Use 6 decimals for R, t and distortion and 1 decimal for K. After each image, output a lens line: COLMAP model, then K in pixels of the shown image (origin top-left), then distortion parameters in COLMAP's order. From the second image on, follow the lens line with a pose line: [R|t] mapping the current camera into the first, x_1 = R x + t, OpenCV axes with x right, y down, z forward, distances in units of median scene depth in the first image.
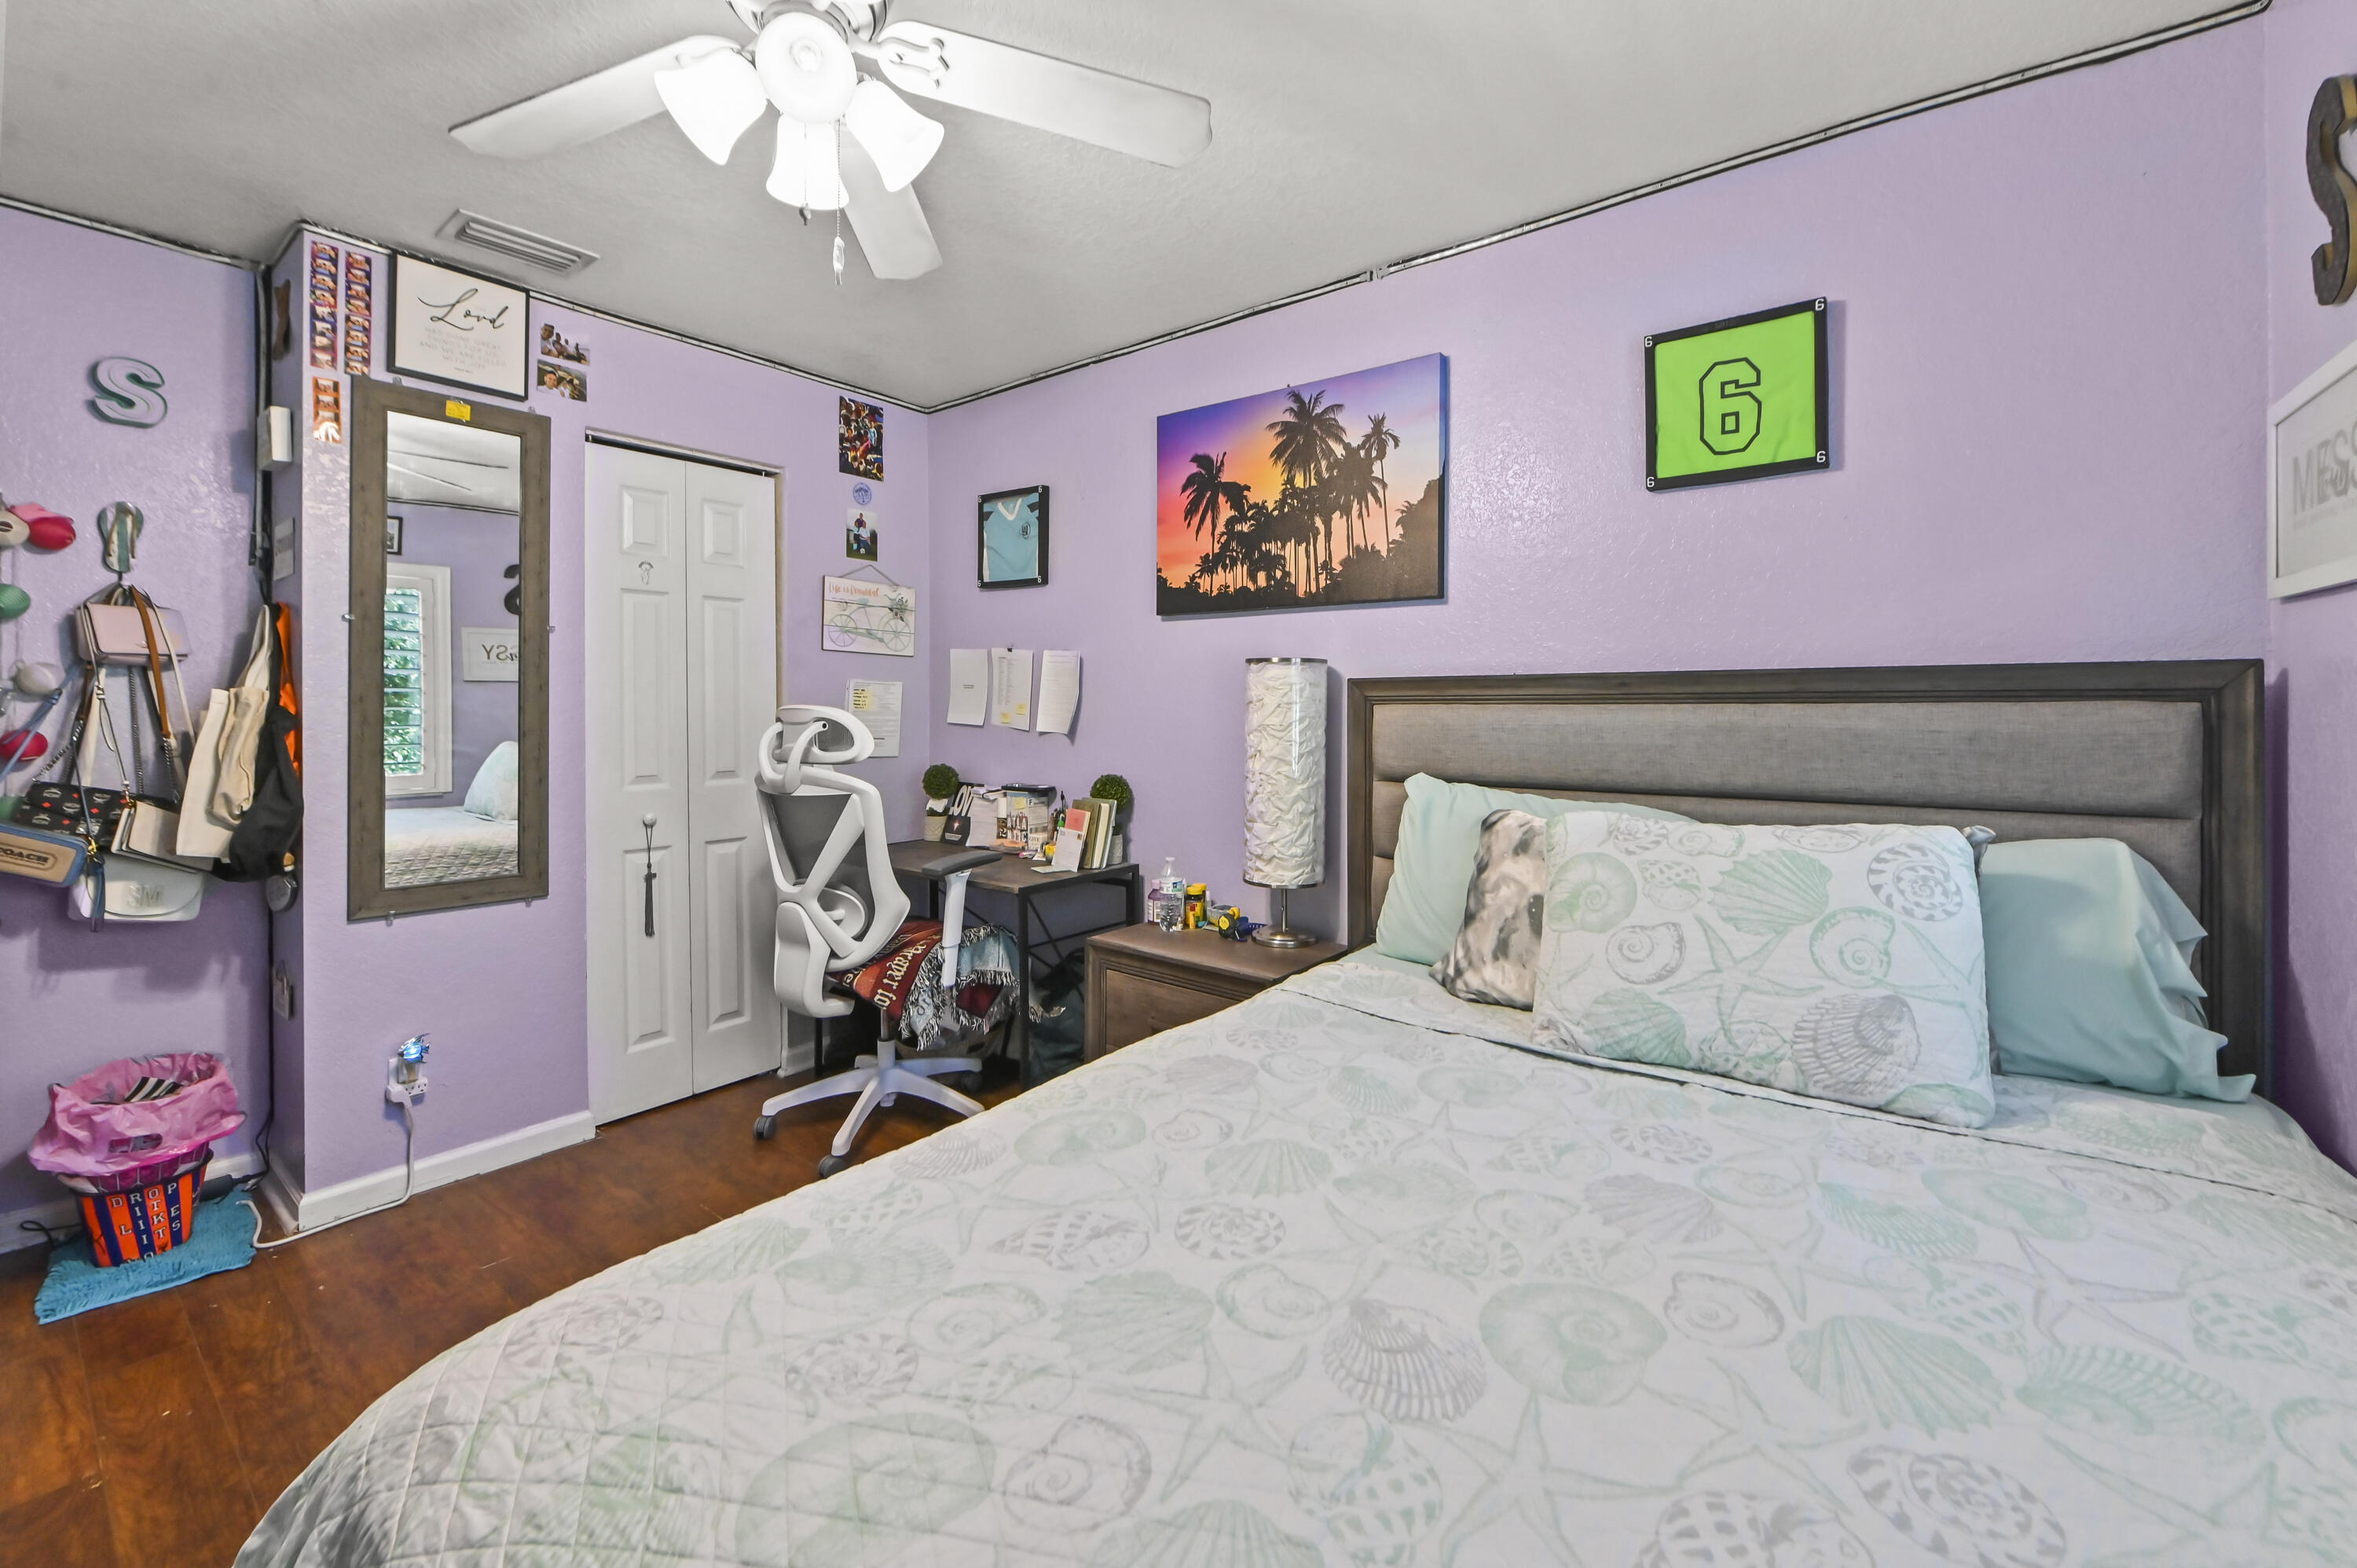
lens RADIAL K [[950.3, 0, 1150.4], [0, 950.3, 709.0], [0, 0, 1]] dist [-0.002011, -0.000535]
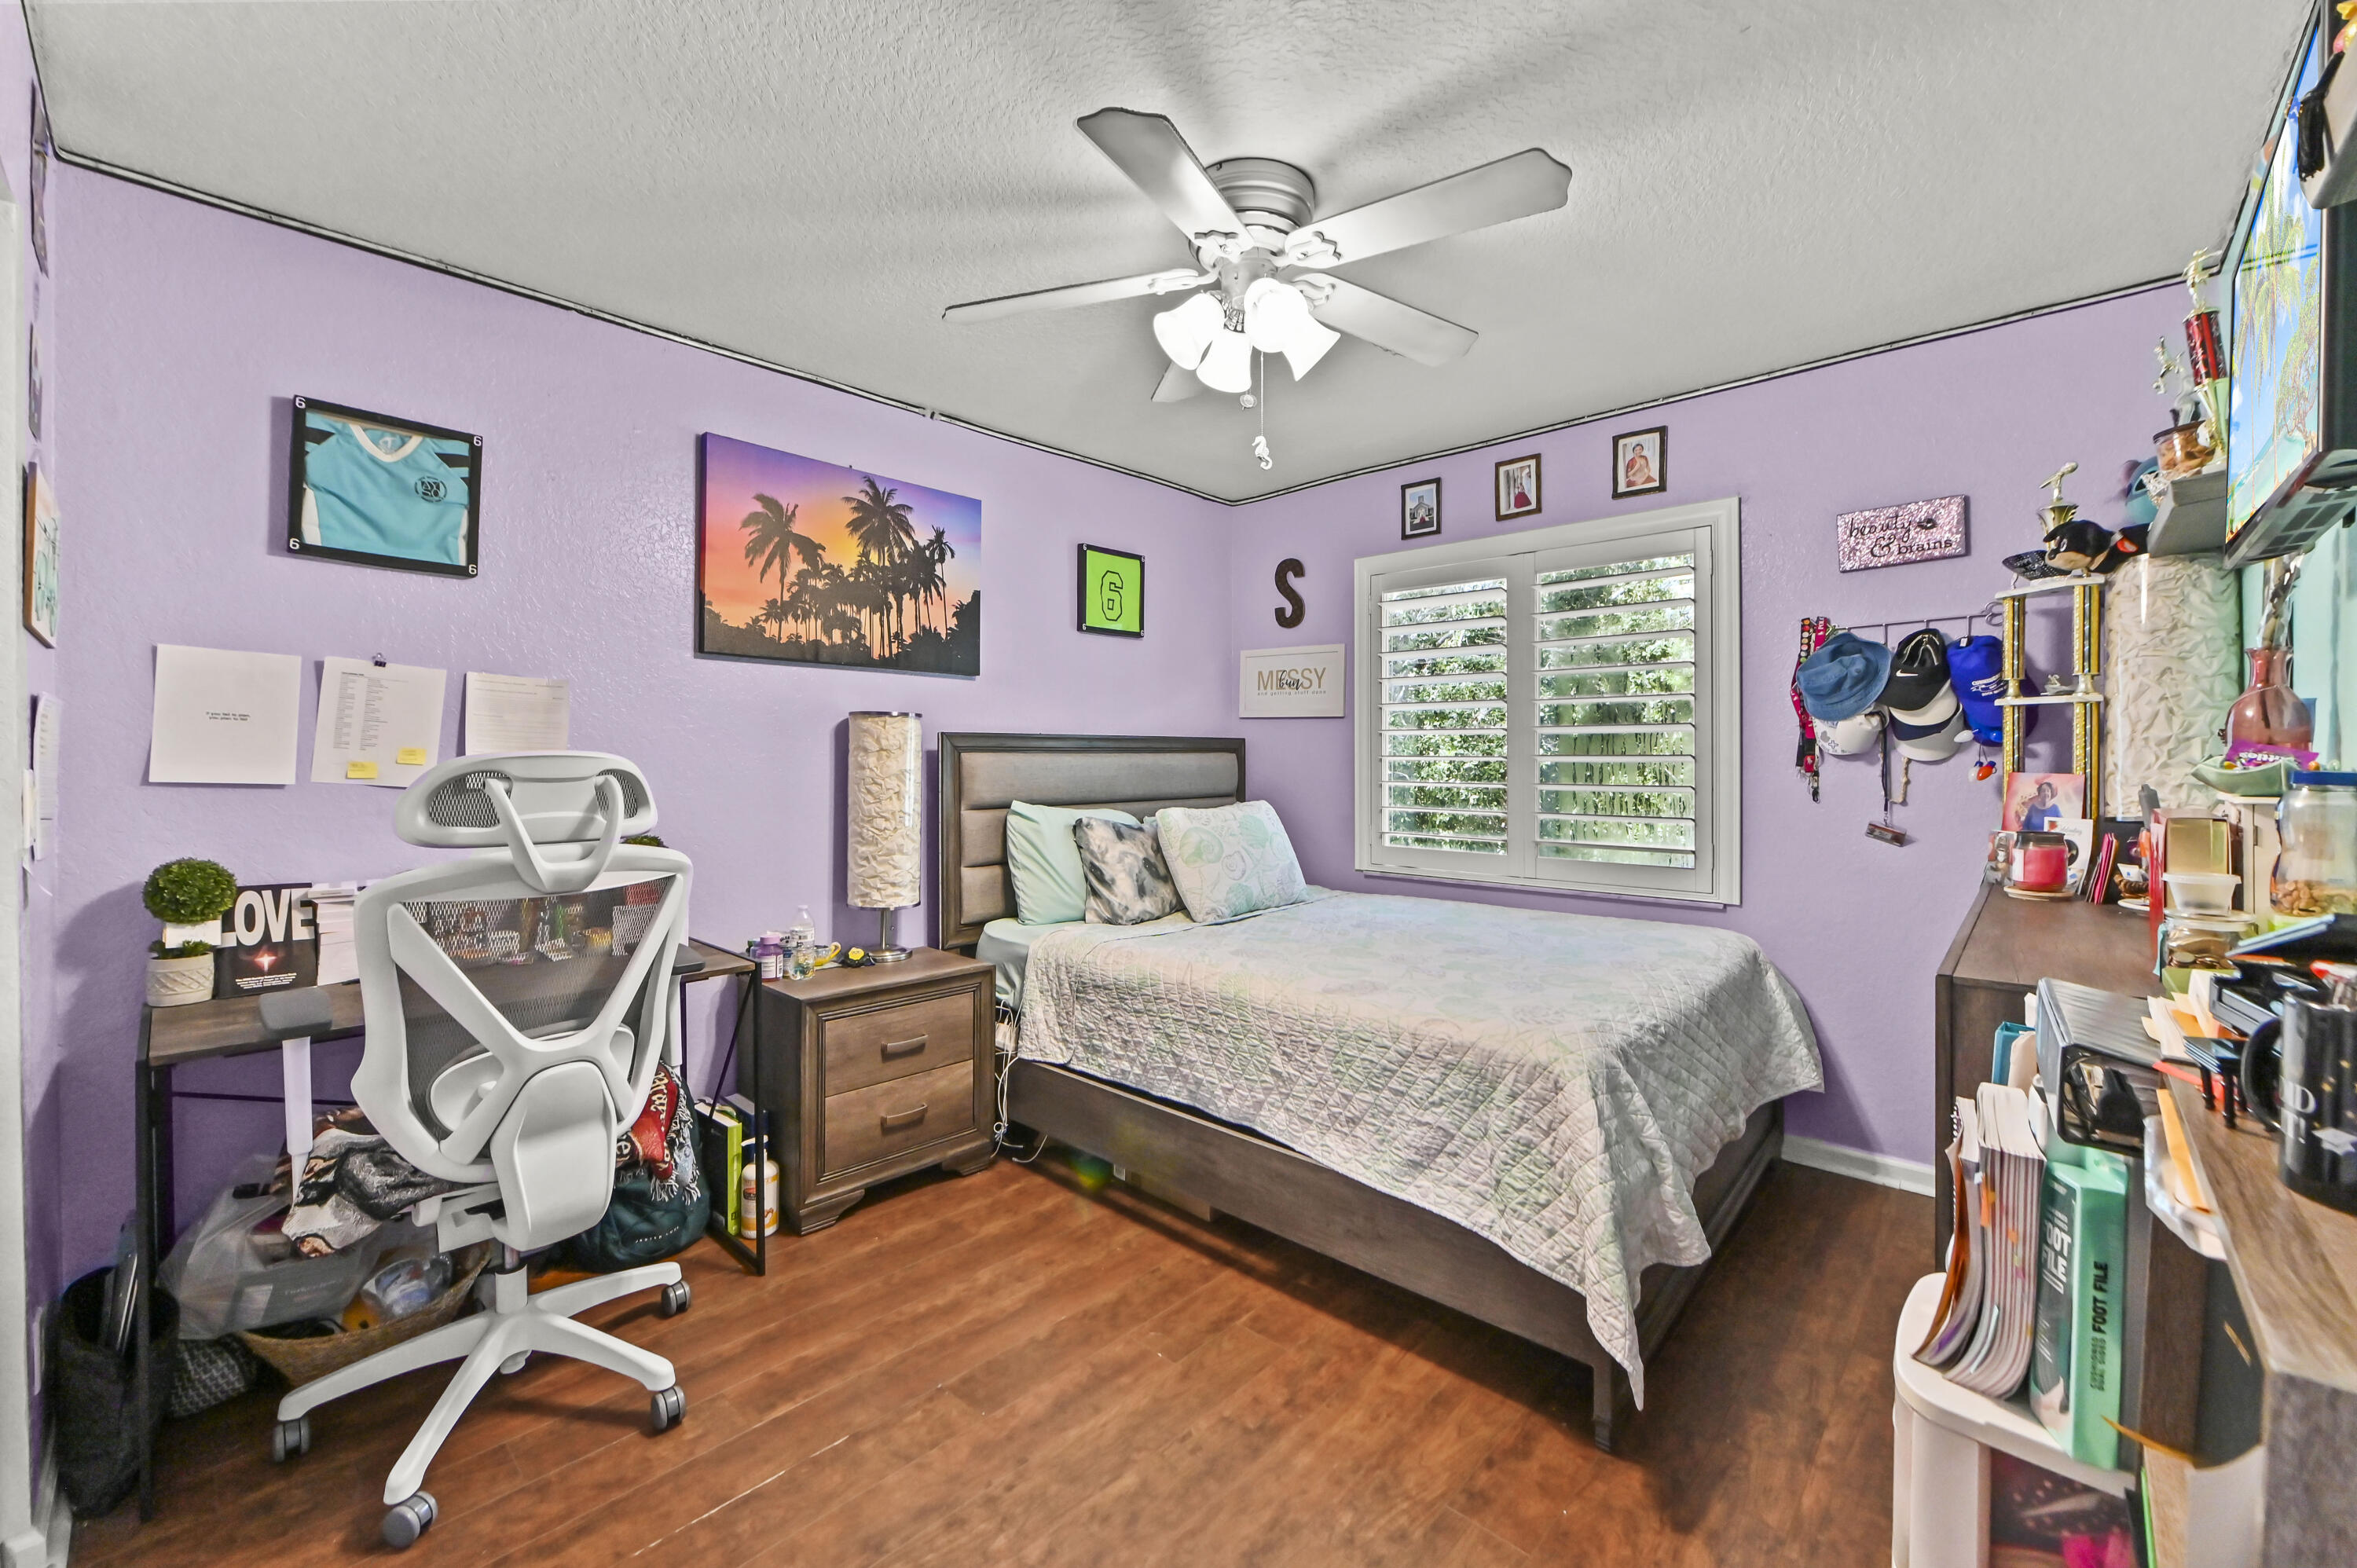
lens RADIAL K [[950.3, 0, 1179.8], [0, 950.3, 764.1], [0, 0, 1]] dist [-0.002011, -0.000535]
pose [[0.082139, -0.005413, 0.996606, -0.957595], [0.004863, 0.999976, 0.005031, 0.005241], [-0.996609, 0.004433, 0.082163, 0.538938]]
